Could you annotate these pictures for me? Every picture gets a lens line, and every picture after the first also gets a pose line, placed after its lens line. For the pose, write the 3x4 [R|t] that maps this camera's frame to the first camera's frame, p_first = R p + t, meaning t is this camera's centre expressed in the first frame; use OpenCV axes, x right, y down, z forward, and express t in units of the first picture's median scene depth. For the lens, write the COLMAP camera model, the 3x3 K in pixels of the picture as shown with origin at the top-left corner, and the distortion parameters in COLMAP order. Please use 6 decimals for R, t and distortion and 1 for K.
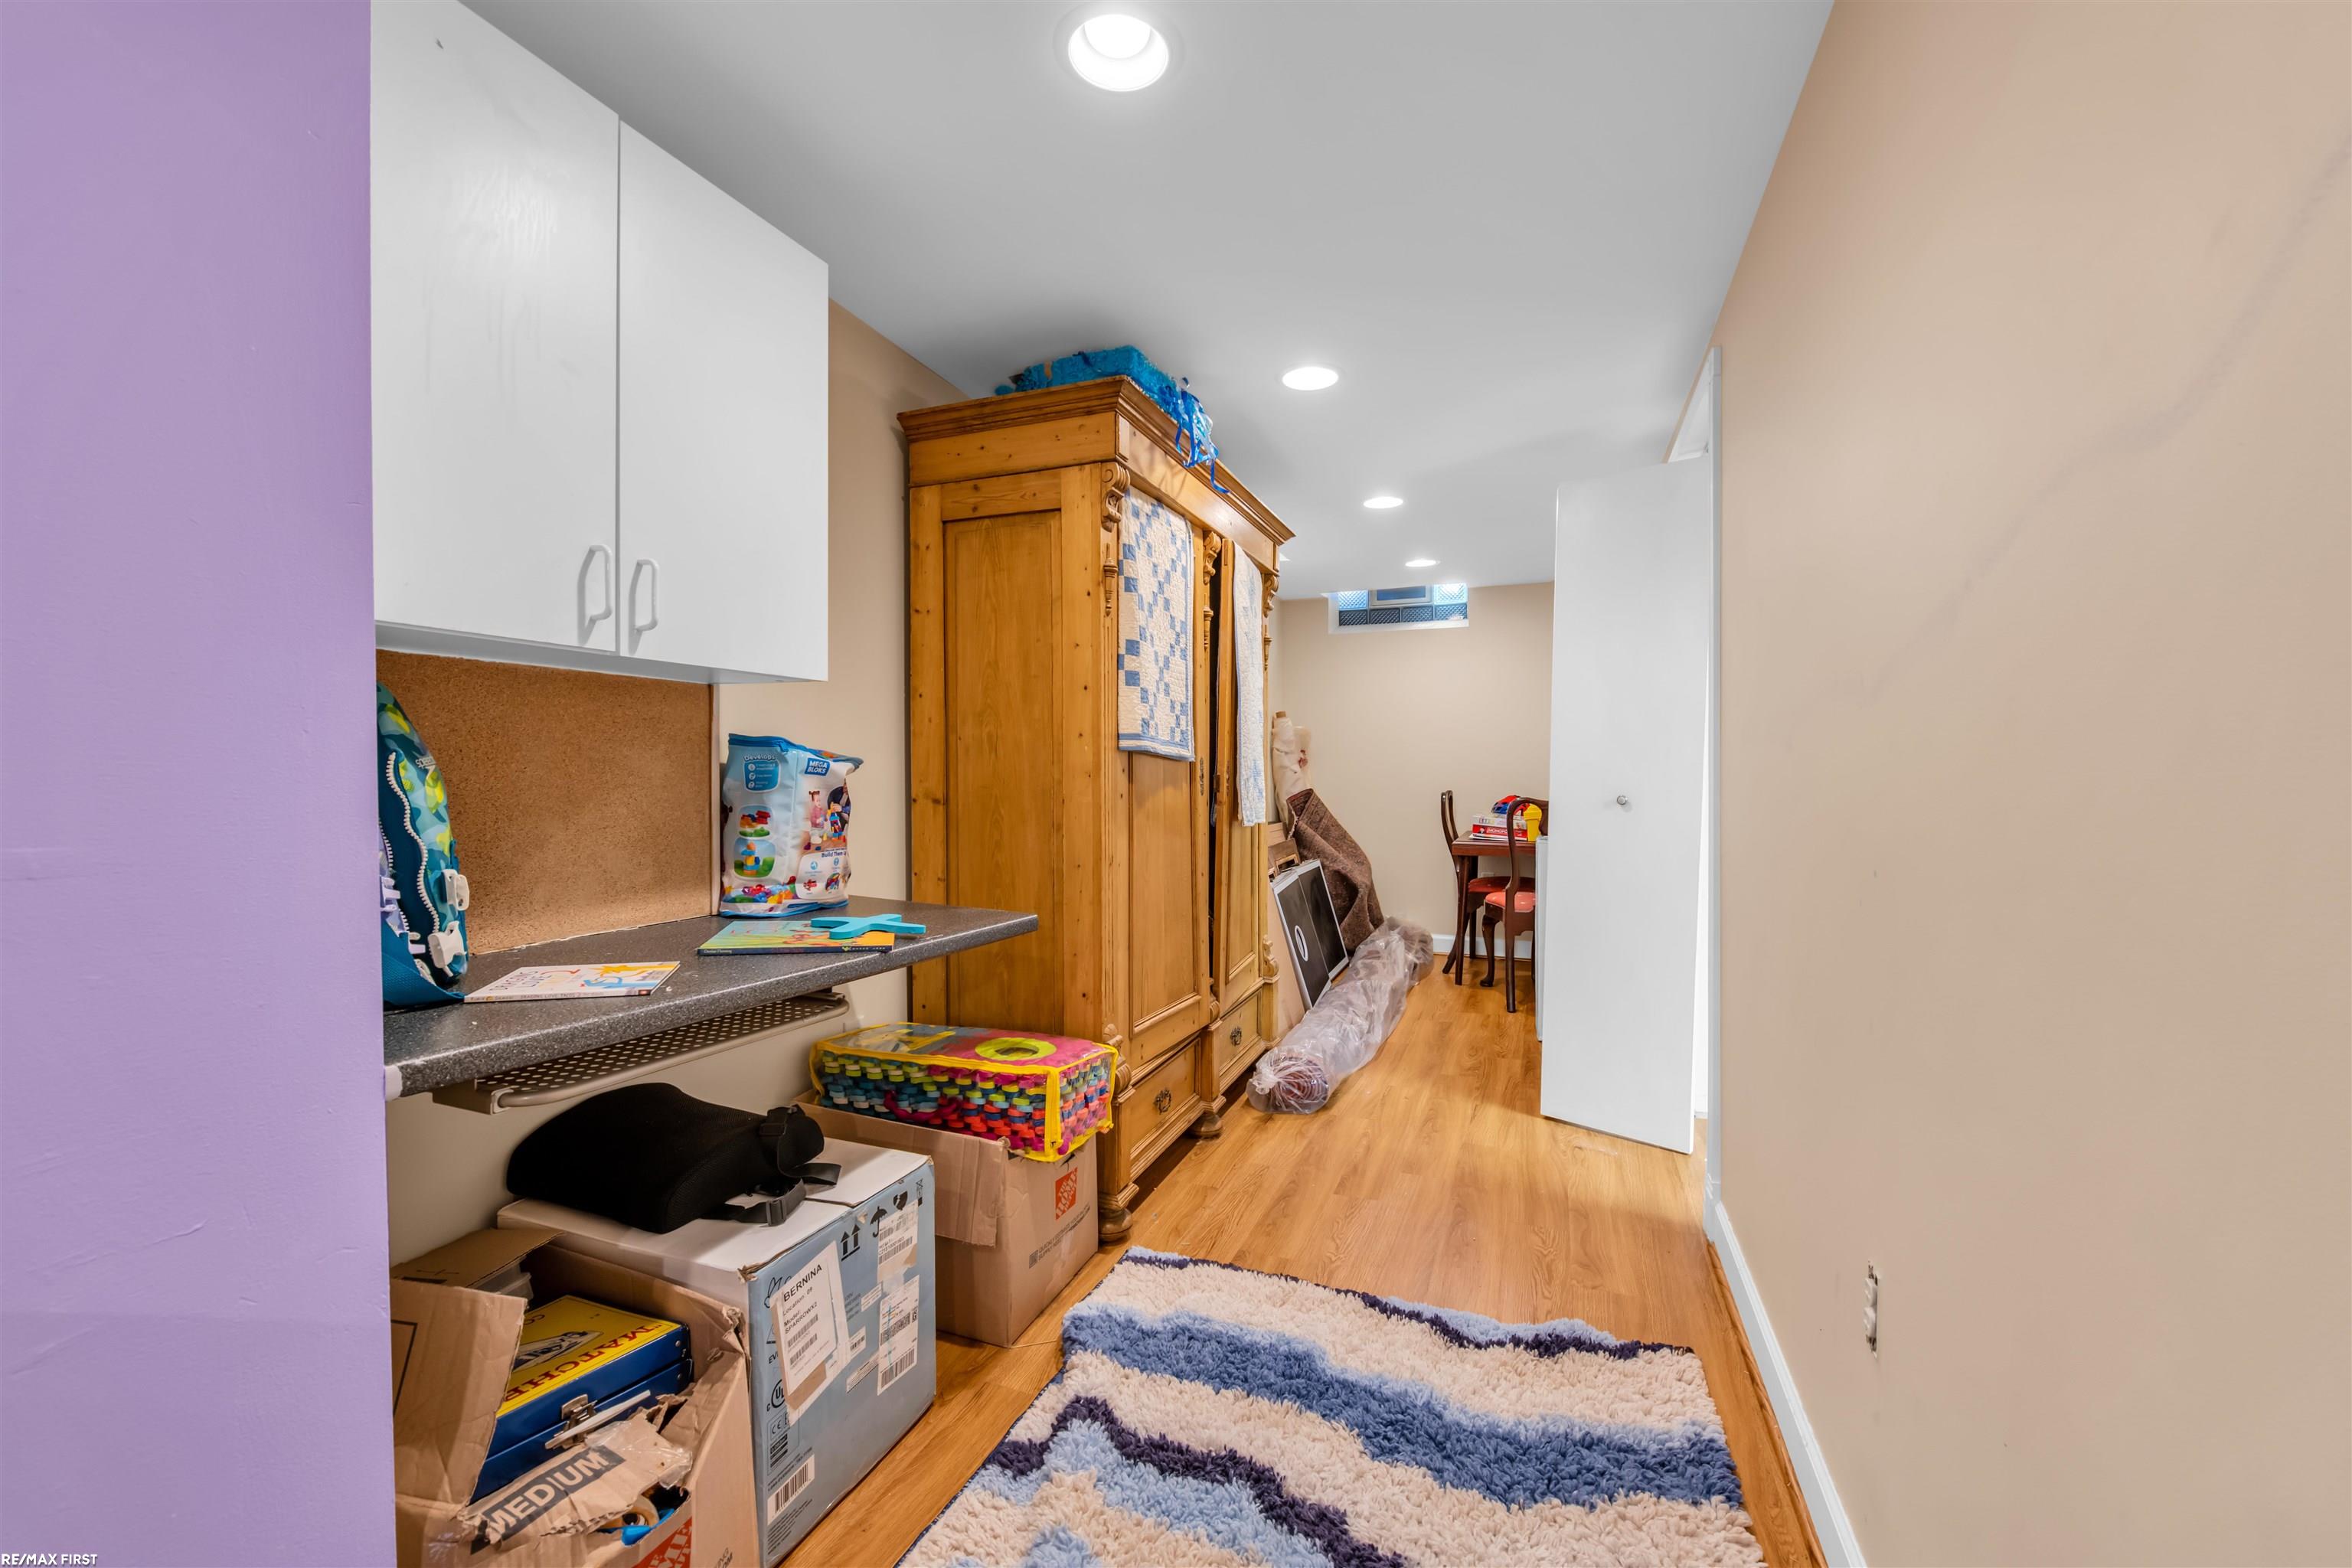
lens RADIAL K [[987.0, 0, 1197.5], [0, 987.0, 784.7], [0, 0, 1]] dist [0.000188, -0.023681]
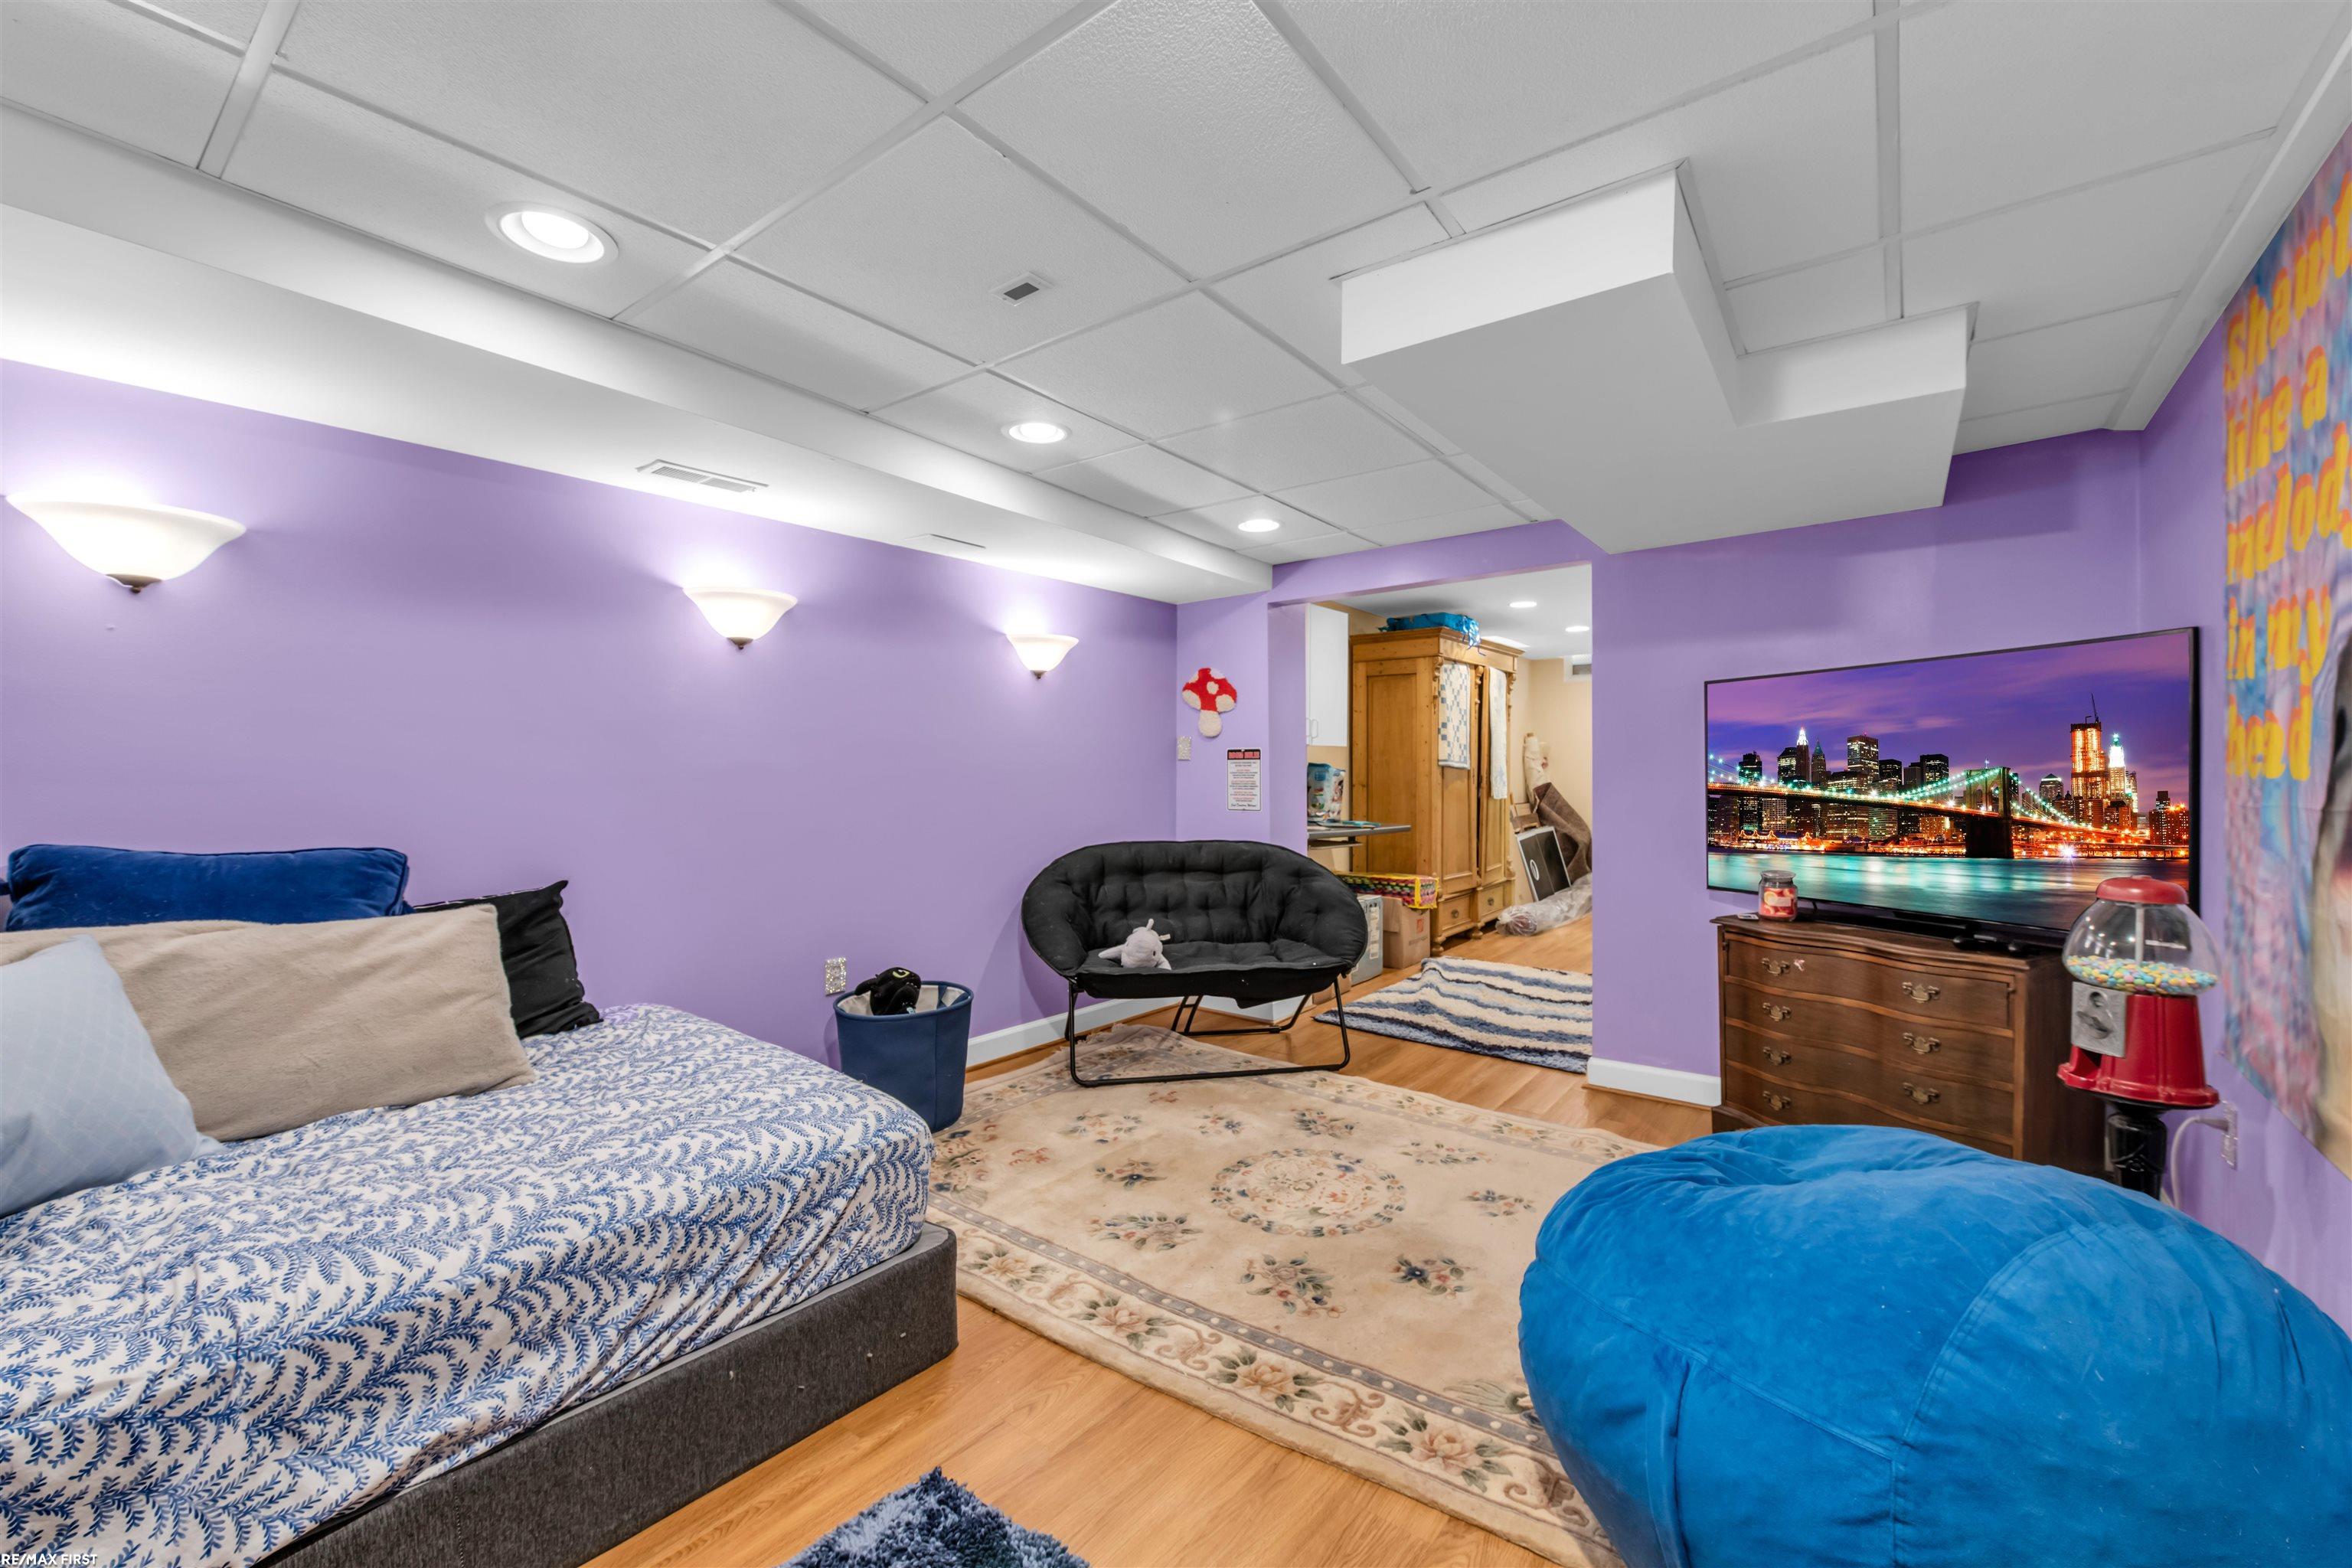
lens RADIAL K [[985.0, 0, 1176.0], [0, 985.0, 784.0], [0, 0, 1]] dist [-0.001741, -0.000485]
pose [[0.954731, 0.003985, -0.297442, 0.028259], [-0.002533, 0.999983, 0.005269, -0.000205], [0.297458, -0.004277, 0.954725, -1.544100]]
